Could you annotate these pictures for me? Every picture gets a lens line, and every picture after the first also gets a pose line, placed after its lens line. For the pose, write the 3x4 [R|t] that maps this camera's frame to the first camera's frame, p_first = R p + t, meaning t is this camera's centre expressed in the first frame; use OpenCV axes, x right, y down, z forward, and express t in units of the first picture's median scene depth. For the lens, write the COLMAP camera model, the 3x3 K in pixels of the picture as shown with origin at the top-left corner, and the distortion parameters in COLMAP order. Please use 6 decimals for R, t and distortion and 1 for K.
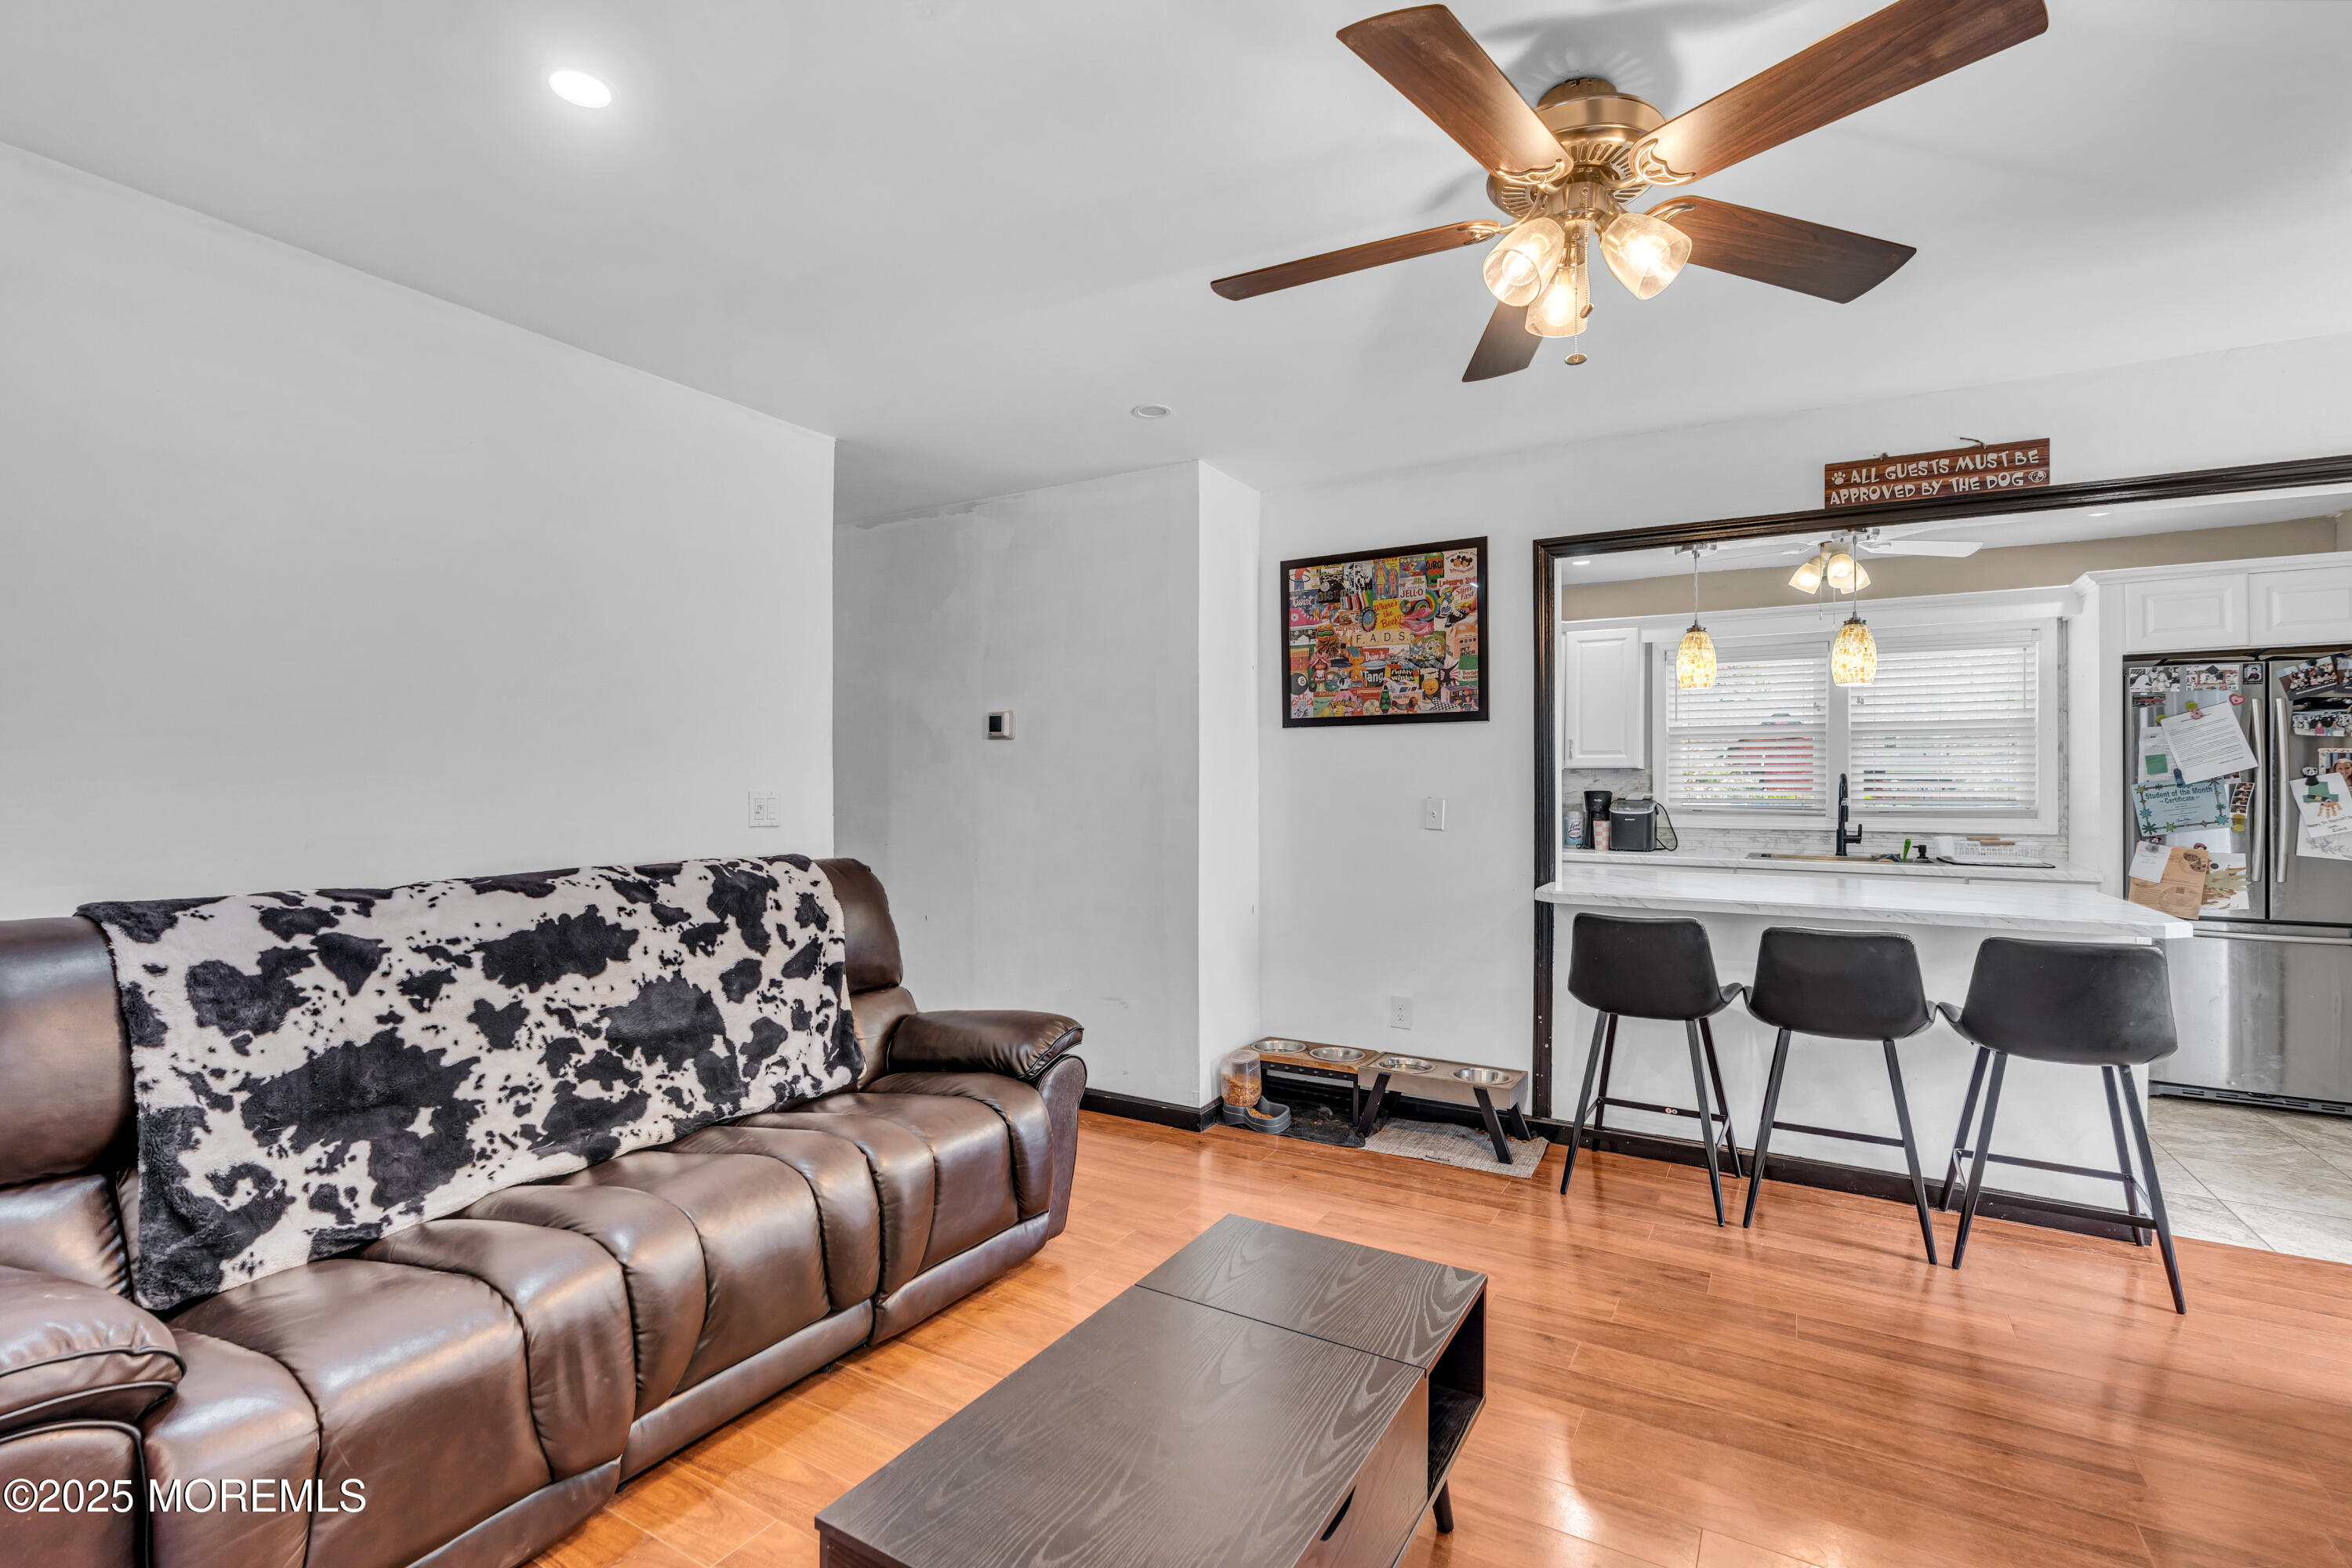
lens RADIAL K [[1066.9, 0, 1181.7], [0, 1066.9, 785.4], [0, 0, 1]] dist [-0.001970, 0.001043]
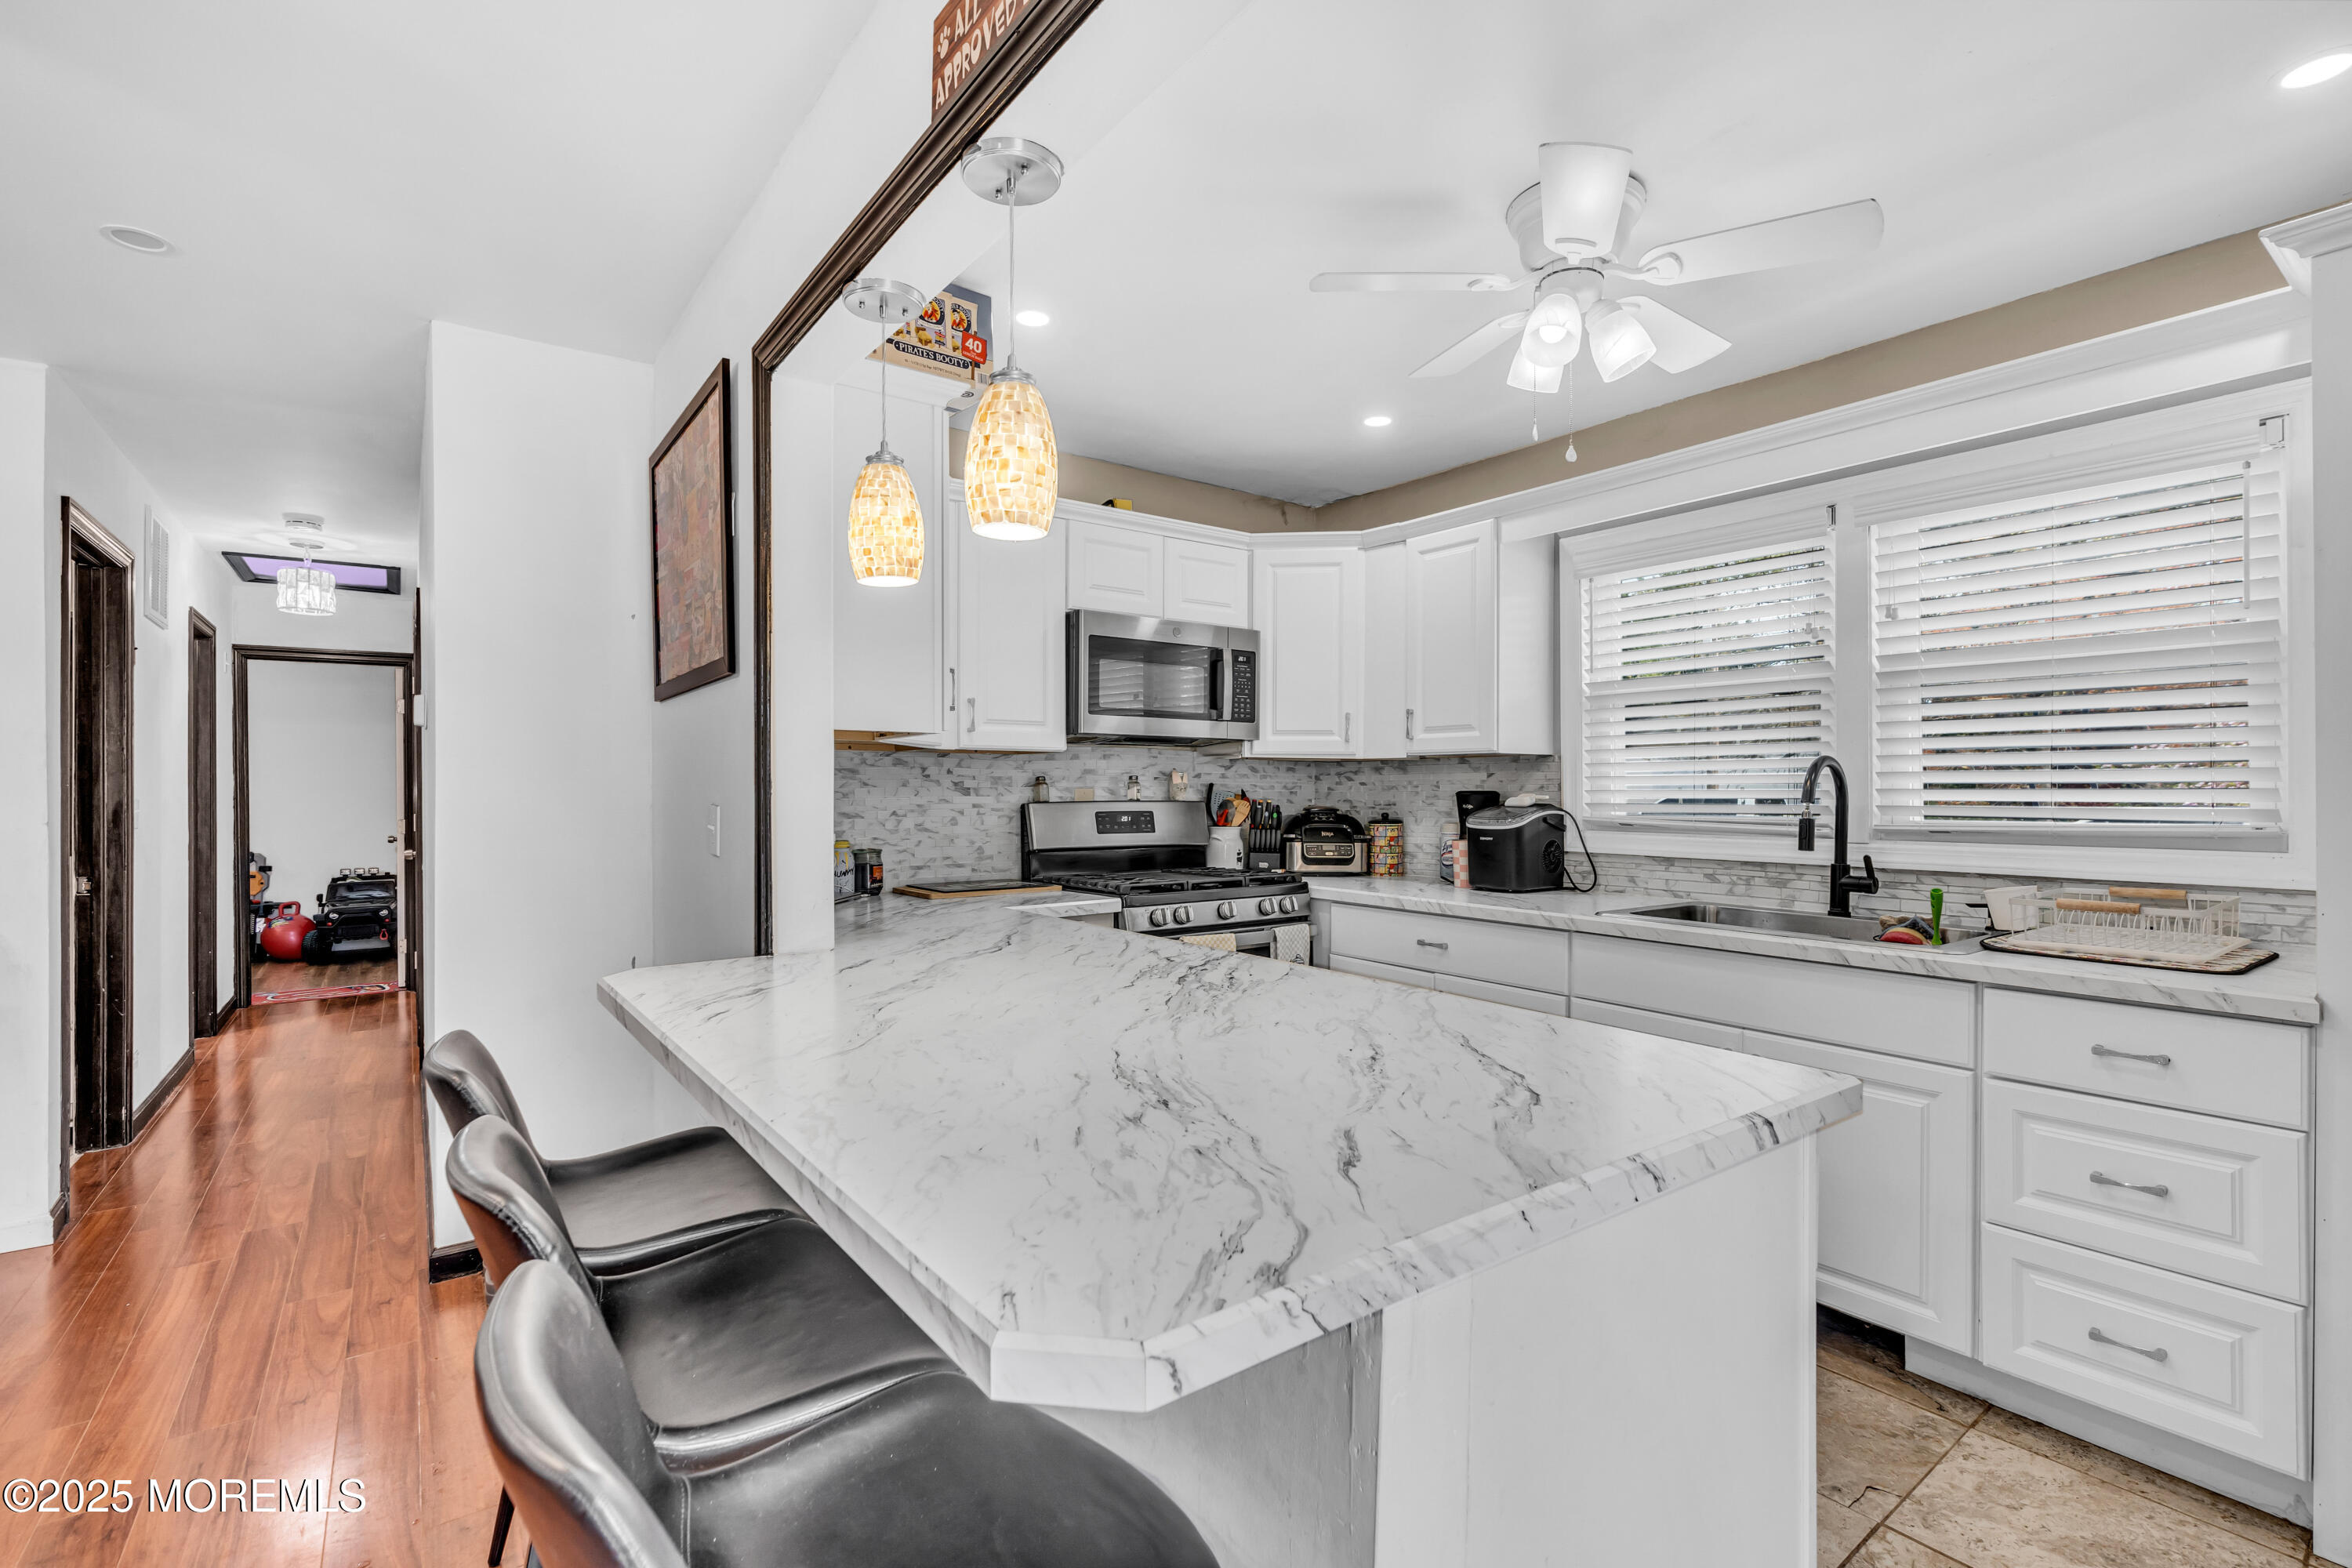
lens RADIAL K [[1057.6, 0, 1180.4], [0, 1057.6, 788.6], [0, 0, 1]] dist [-0.004374, 0.000774]
pose [[0.916840, -0.004029, -0.399235, 0.727075], [0.004678, 0.999989, 0.000651, 0.003593], [0.399228, -0.002464, 0.916848, 0.552547]]
